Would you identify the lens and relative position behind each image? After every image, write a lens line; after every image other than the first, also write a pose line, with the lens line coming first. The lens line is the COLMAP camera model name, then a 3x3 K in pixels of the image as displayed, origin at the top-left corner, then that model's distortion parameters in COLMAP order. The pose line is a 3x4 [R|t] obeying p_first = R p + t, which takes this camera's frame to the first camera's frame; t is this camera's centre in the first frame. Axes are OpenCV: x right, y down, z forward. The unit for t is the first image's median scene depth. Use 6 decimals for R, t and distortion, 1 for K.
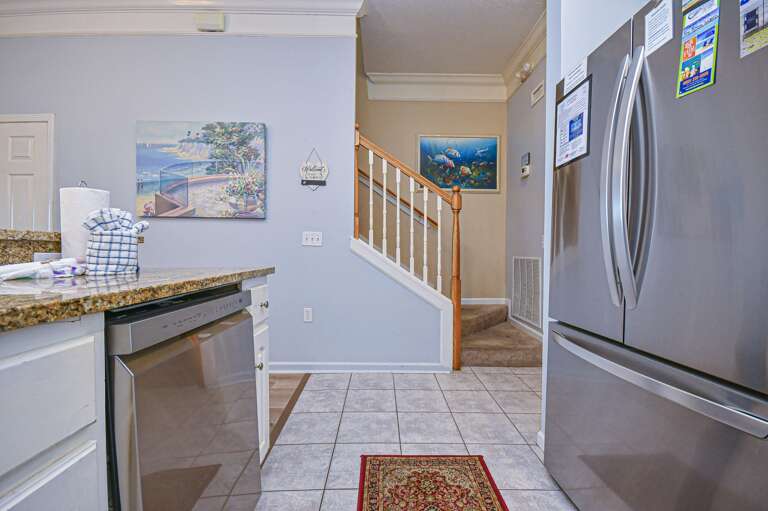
lens RADIAL K [[333.9, 0, 388.5], [0, 333.9, 254.3], [0, 0, 1]] dist [-0.000468, -0.010016]
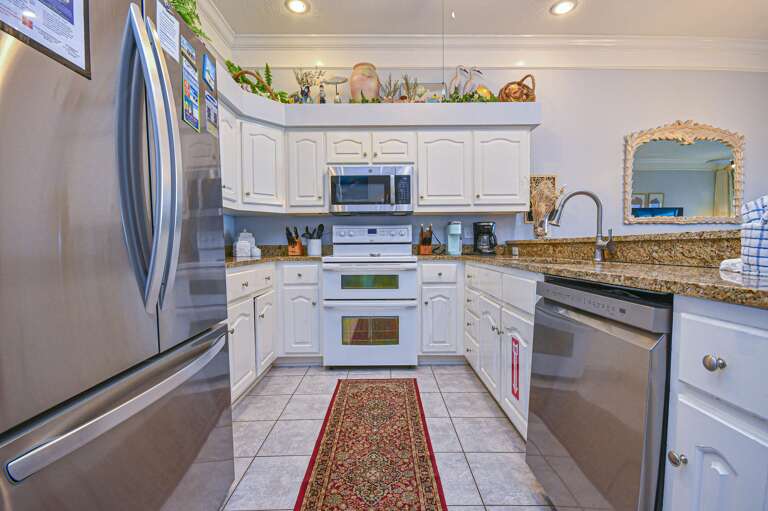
lens RADIAL K [[333.9, 0, 388.5], [0, 333.9, 254.3], [0, 0, 1]] dist [-0.000468, -0.010016]
pose [[-0.999978, -0.001692, 0.006479, 0.082984], [-0.001442, 0.999262, 0.038396, -0.020480], [-0.006539, 0.038386, -0.999242, 1.534133]]
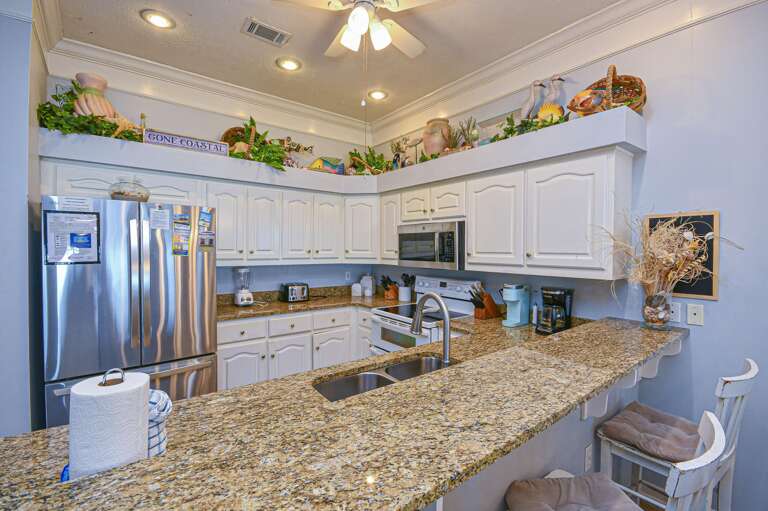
lens RADIAL K [[333.9, 0, 388.5], [0, 333.9, 254.3], [0, 0, 1]] dist [-0.000468, -0.010016]
pose [[-0.607976, -0.029191, 0.793418, -1.444473], [-0.005131, 0.999447, 0.032839, -0.390108], [-0.793939, 0.015894, -0.607790, 0.848980]]
